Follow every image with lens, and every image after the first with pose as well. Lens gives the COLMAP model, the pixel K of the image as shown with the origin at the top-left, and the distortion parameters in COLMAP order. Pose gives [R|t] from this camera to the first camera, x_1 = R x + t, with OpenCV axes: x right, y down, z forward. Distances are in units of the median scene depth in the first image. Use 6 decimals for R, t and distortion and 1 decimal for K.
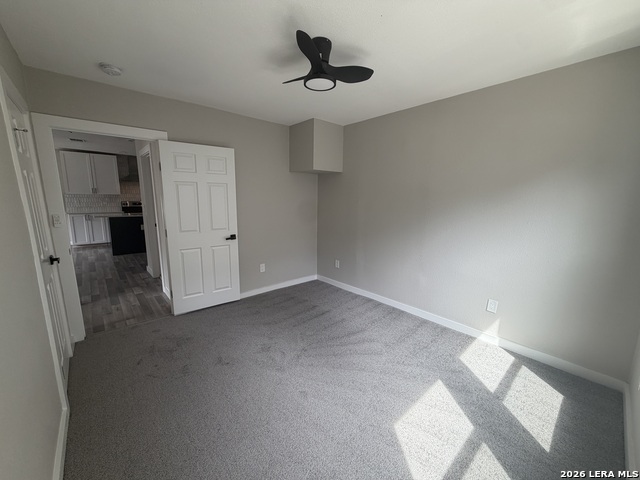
lens RADIAL K [[255.8, 0, 318.4], [0, 255.8, 238.9], [0, 0, 1]] dist [0.001671, 0.000150]
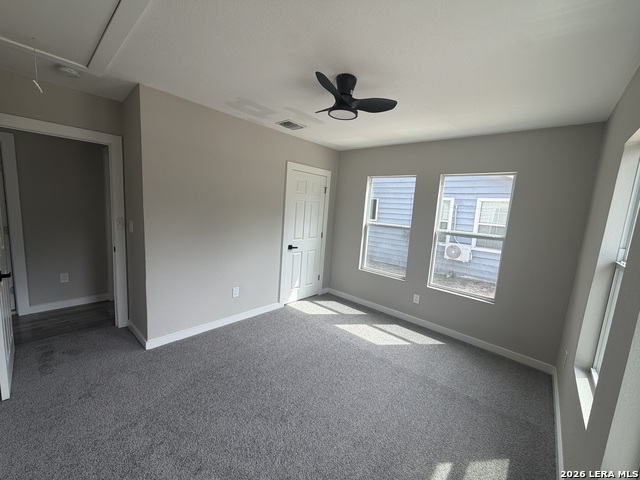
lens RADIAL K [[255.8, 0, 318.4], [0, 255.8, 238.9], [0, 0, 1]] dist [0.001671, 0.000150]
pose [[-0.085999, -0.138478, 0.986625, -0.974647], [0.110536, 0.982853, 0.147584, -0.222846], [-0.990144, 0.121749, -0.069217, 1.044687]]
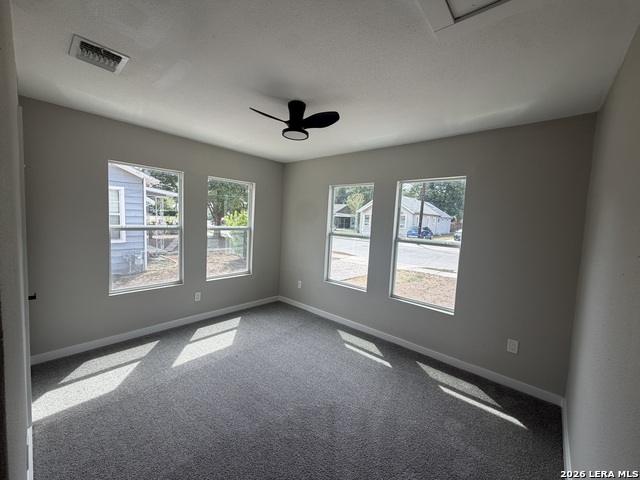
lens RADIAL K [[255.8, 0, 318.4], [0, 255.8, 238.9], [0, 0, 1]] dist [0.001671, 0.000150]
pose [[-0.992195, -0.051116, -0.113734, -0.056618], [-0.079122, 0.963056, 0.257415, -0.381070], [0.096374, 0.264404, -0.959584, 1.904766]]
